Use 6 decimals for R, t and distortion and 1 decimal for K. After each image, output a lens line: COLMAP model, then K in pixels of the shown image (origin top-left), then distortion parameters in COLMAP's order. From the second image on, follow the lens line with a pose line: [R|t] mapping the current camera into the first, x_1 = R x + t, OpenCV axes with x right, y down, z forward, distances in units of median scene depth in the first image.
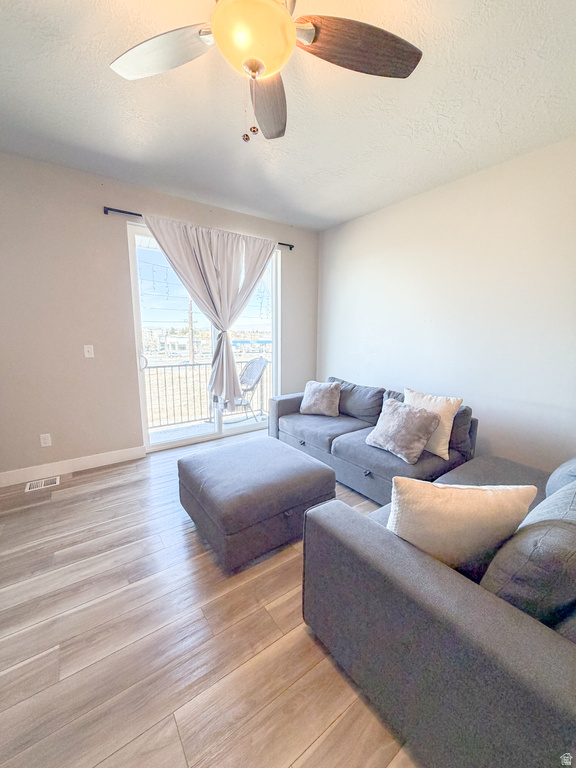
lens RADIAL K [[308.5, 0, 288.0], [0, 308.5, 384.0], [0, 0, 1]] dist [-0.000693, -0.000223]
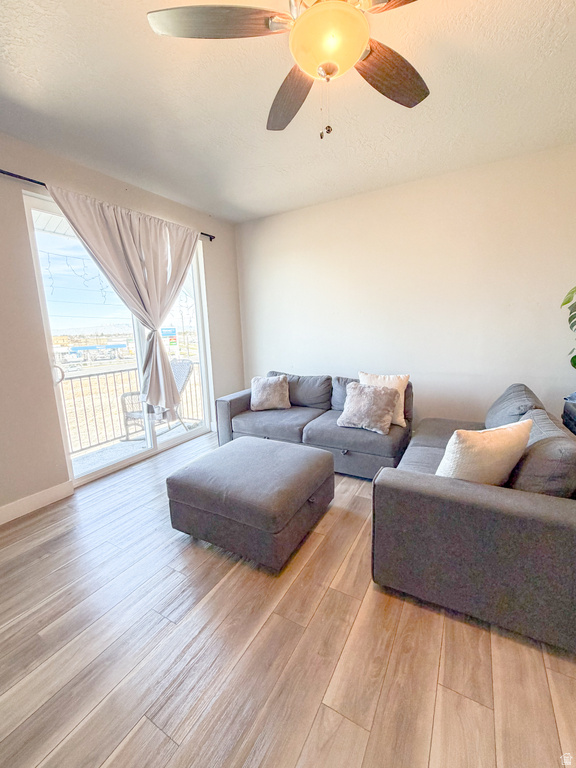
lens RADIAL K [[324.1, 0, 288.0], [0, 324.1, 384.0], [0, 0, 1]] dist [0.000009, 0.000436]
pose [[0.909729, -0.112112, 0.399779, -0.268055], [0.112803, 0.993376, 0.021887, 0.001975], [-0.399585, 0.025185, 0.916350, 0.019053]]
